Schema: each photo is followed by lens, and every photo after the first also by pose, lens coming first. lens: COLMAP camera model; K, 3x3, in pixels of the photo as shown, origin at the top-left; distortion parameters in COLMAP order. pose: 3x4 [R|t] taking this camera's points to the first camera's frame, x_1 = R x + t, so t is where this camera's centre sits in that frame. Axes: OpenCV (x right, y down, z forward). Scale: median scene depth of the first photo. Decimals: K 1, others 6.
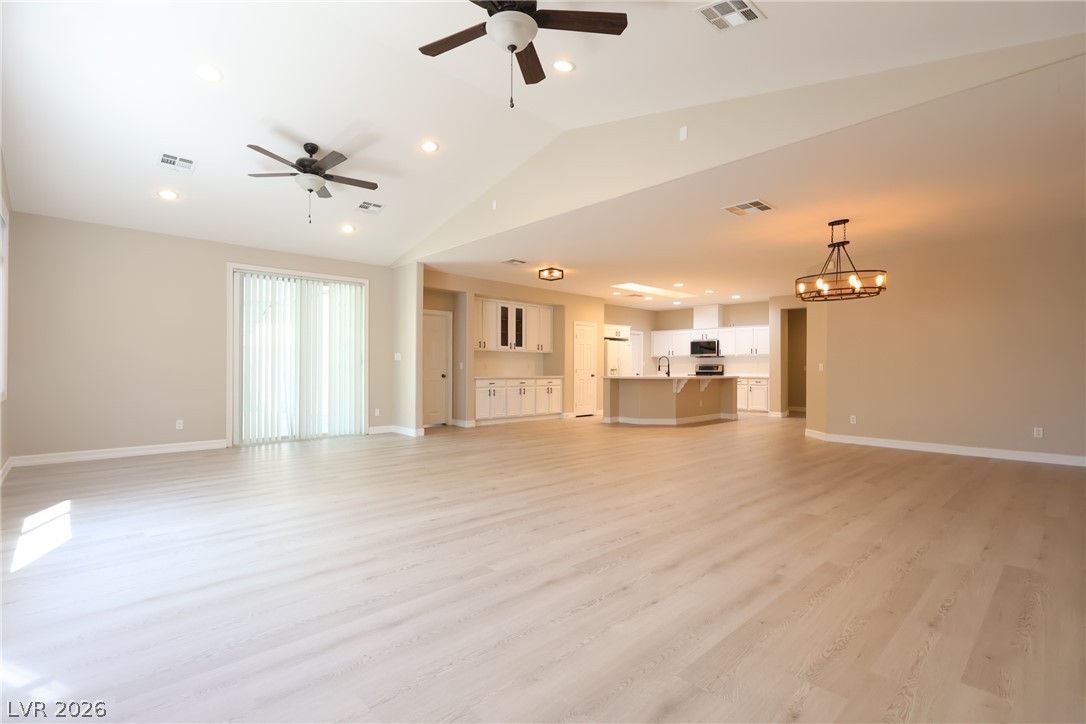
lens RADIAL K [[501.0, 0, 544.9], [0, 501.0, 361.5], [0, 0, 1]] dist [-0.004809, 0.002343]
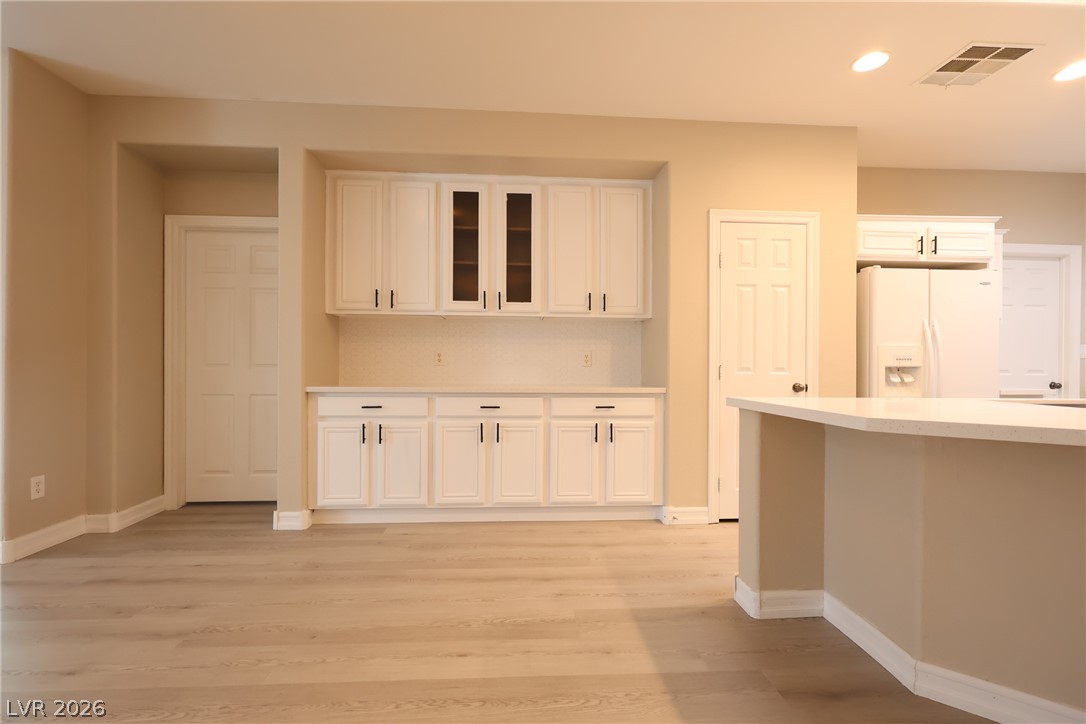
lens RADIAL K [[501.0, 0, 545.5], [0, 501.0, 366.6], [0, 0, 1]] dist [-0.004809, 0.002343]
pose [[0.766730, 0.003744, -0.641959, 0.182148], [0.005635, 0.999905, 0.012562, 0.010946], [0.641945, -0.013249, 0.766636, 0.715722]]
